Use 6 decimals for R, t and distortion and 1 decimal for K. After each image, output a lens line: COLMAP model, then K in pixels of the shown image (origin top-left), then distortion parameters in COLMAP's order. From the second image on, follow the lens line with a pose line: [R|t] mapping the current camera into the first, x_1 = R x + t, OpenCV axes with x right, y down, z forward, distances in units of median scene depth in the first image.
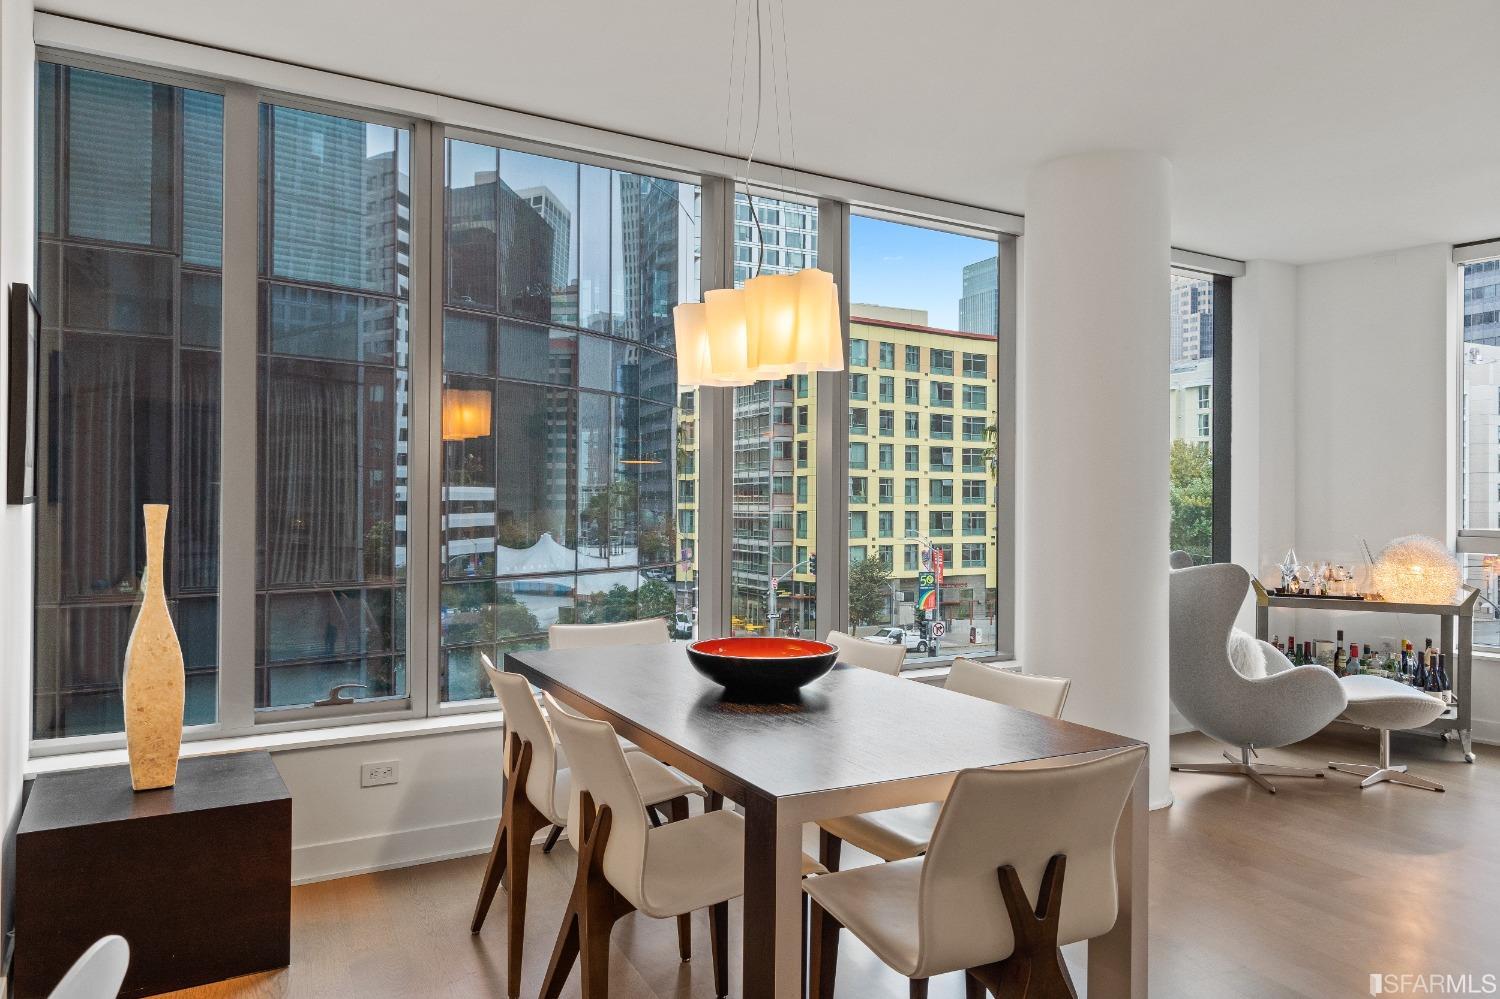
lens RADIAL K [[1019.8, 0, 749.8], [0, 1019.8, 502.4], [0, 0, 1]] dist [0.013083, -0.000970]
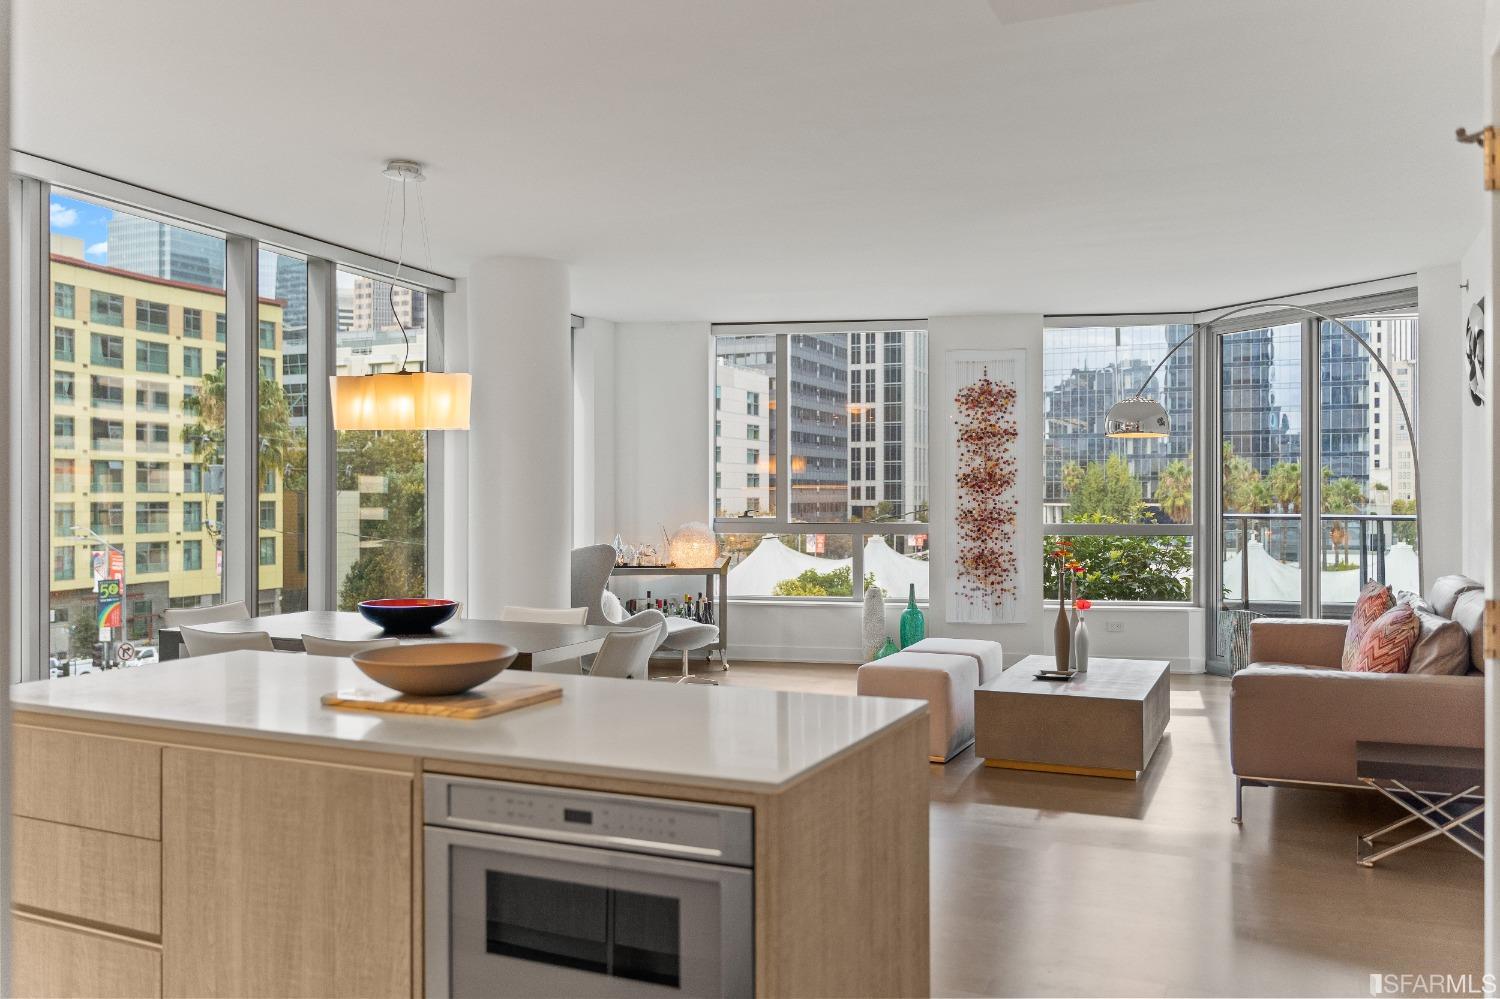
lens RADIAL K [[1219.7, 0, 757.6], [0, 1219.7, 494.0], [0, 0, 1]] dist [0.007130, -0.001350]
pose [[0.769014, -0.005561, 0.639208, -0.385710], [0.002747, 0.999982, 0.005394, -0.016797], [-0.639226, -0.002392, 0.769015, -0.389548]]
